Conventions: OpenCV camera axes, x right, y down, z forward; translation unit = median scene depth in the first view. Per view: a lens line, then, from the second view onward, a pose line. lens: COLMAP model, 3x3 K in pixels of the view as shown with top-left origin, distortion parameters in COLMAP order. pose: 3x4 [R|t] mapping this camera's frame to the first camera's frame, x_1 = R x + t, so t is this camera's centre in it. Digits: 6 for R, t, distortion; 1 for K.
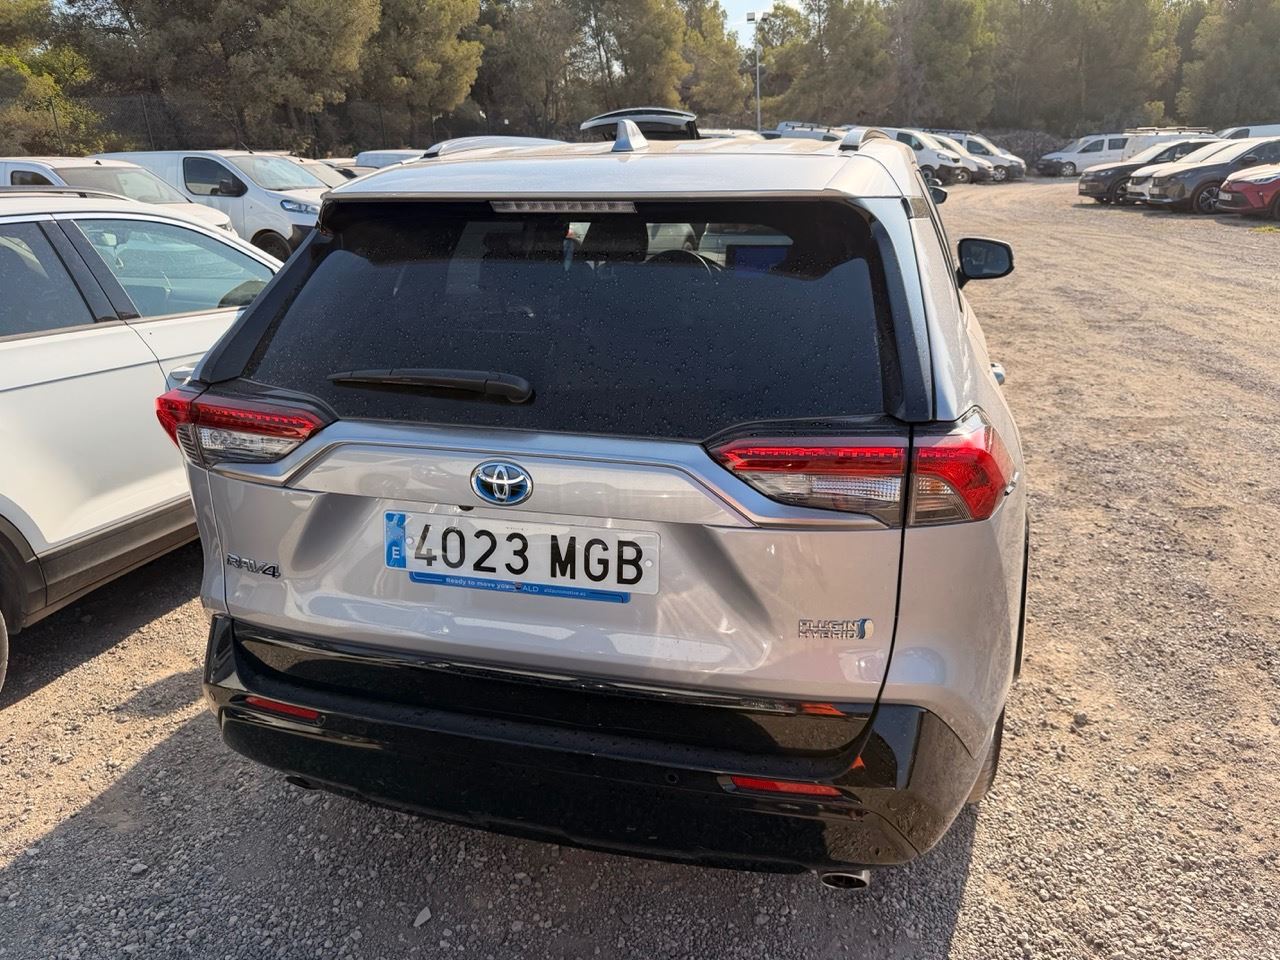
lens RADIAL K [[894.0, 0, 650.4], [0, 894.0, 428.2], [0, 0, 1]] dist [0.009309, -0.016542]
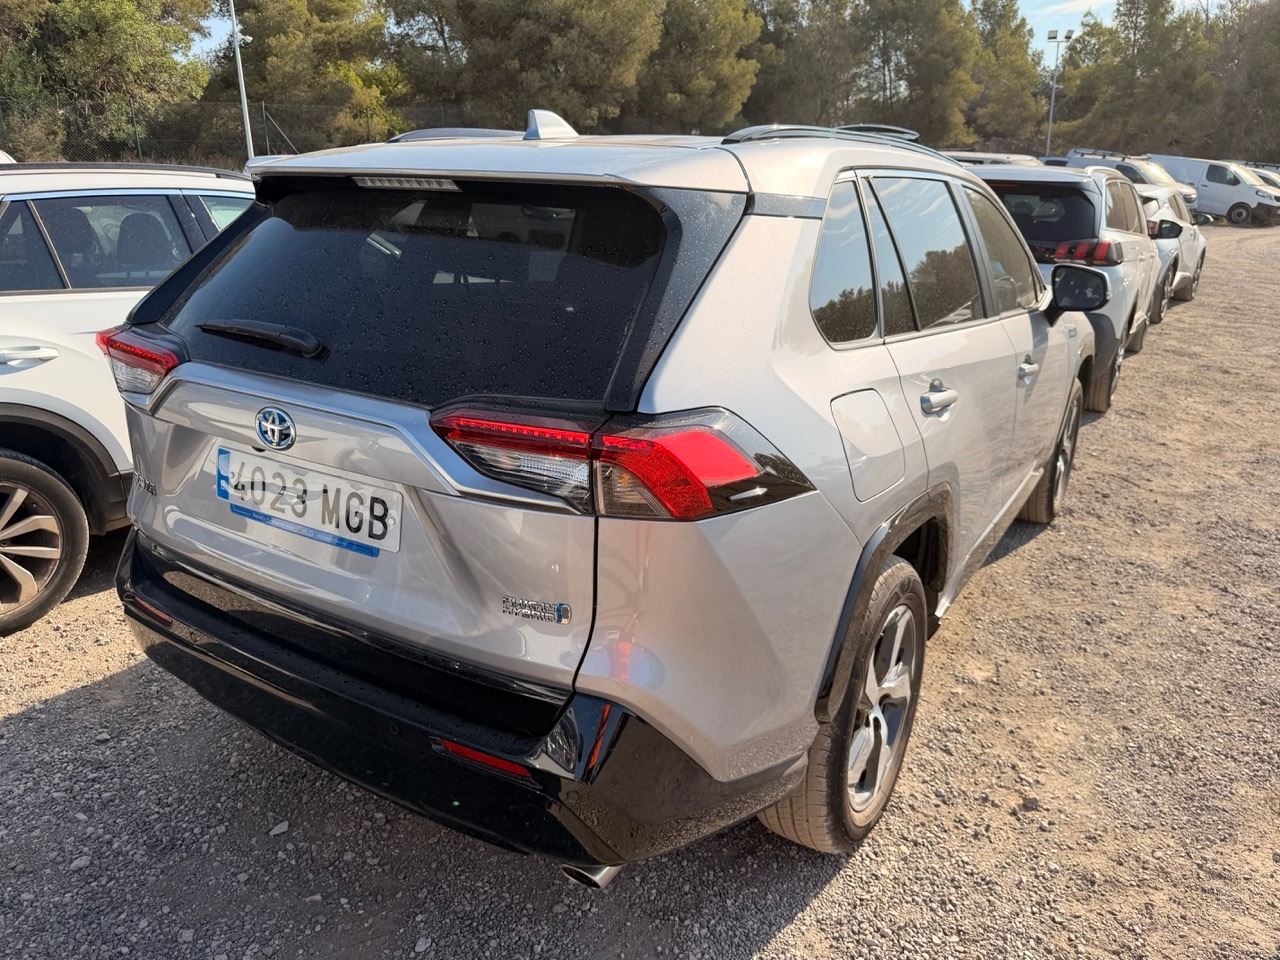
lens RADIAL K [[894.0, 0, 637.3], [0, 894.0, 446.1], [0, 0, 1]] dist [0.009309, -0.016542]
pose [[0.956070, 0.119339, -0.267748, 0.358263], [-0.119517, 0.992708, 0.015694, 0.008465], [0.267669, 0.016996, 0.963361, 0.043742]]
